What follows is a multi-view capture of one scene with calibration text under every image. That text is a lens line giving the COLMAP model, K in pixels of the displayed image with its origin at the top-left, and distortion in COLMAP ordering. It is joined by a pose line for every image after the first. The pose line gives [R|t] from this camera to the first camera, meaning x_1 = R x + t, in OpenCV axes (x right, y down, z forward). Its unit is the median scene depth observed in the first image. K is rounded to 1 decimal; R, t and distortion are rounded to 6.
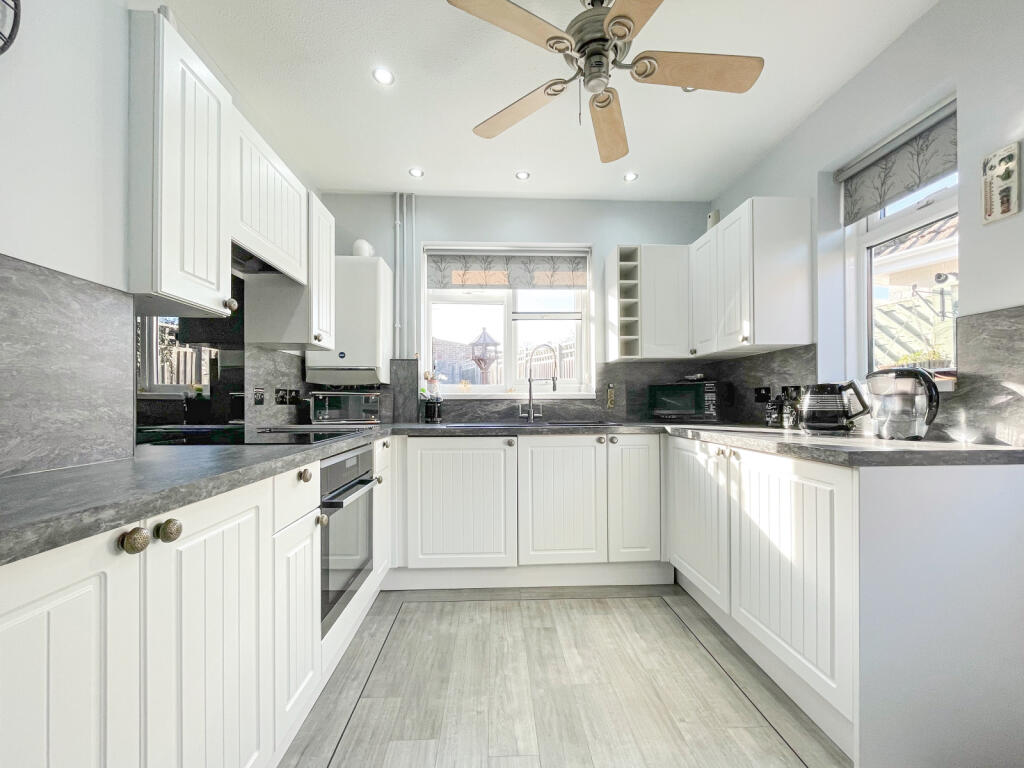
lens RADIAL K [[415.1, 0, 517.3], [0, 415.1, 400.5], [0, 0, 1]] dist [-0.002651, -0.000680]
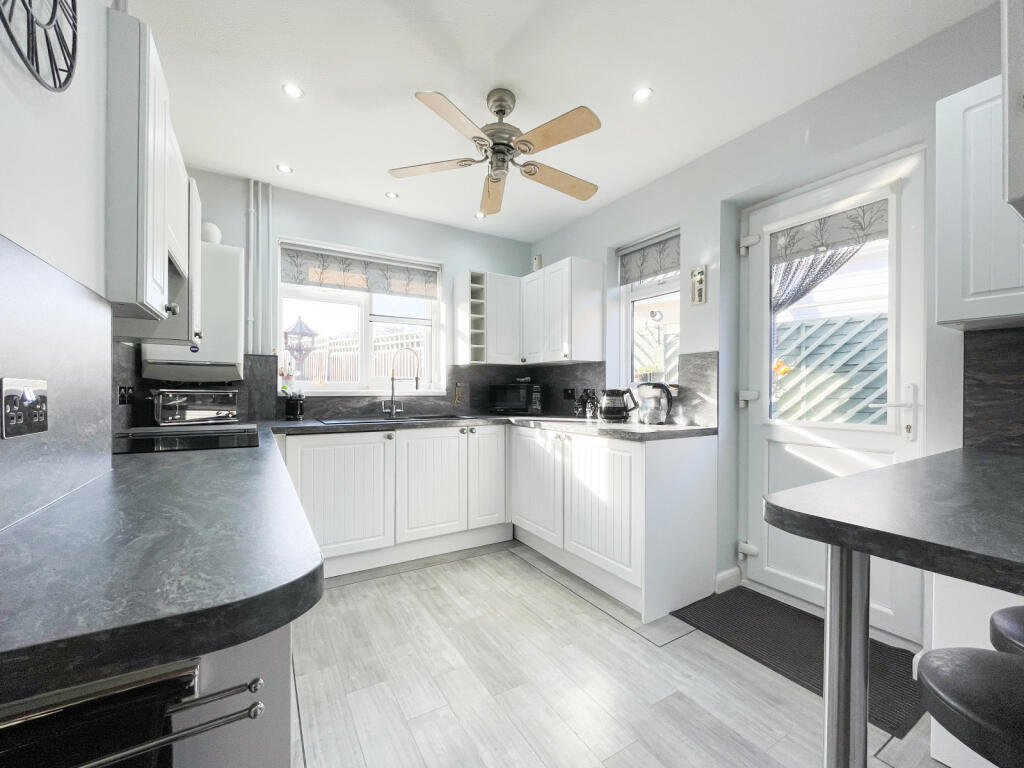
lens RADIAL K [[415.1, 0, 503.5], [0, 415.1, 391.2], [0, 0, 1]] dist [-0.002651, -0.000680]
pose [[0.884798, 0.005614, 0.465942, -0.297994], [-0.007931, 0.999964, 0.003013, -0.029971], [-0.465908, -0.006362, 0.884810, -0.156320]]
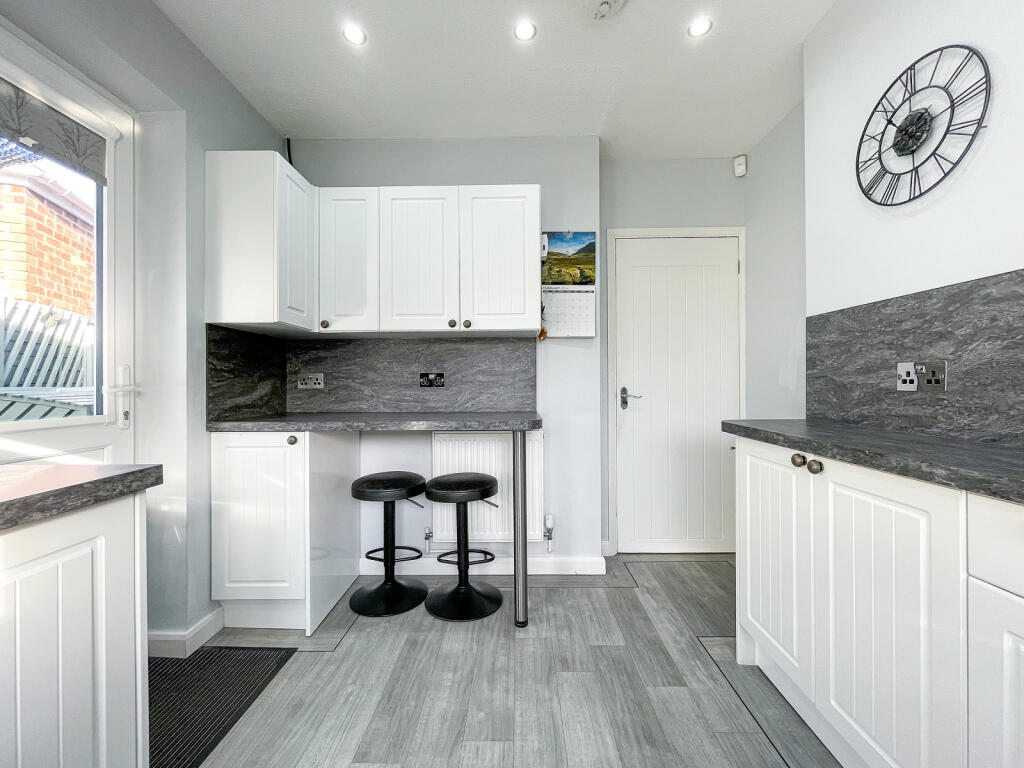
lens RADIAL K [[415.1, 0, 513.2], [0, 415.1, 381.2], [0, 0, 1]] dist [-0.002651, -0.000680]
pose [[-0.997805, 0.009550, 0.065526, 0.081149], [0.009098, 0.999933, -0.007195, -0.007534], [-0.065590, -0.006583, -0.997825, 0.946786]]
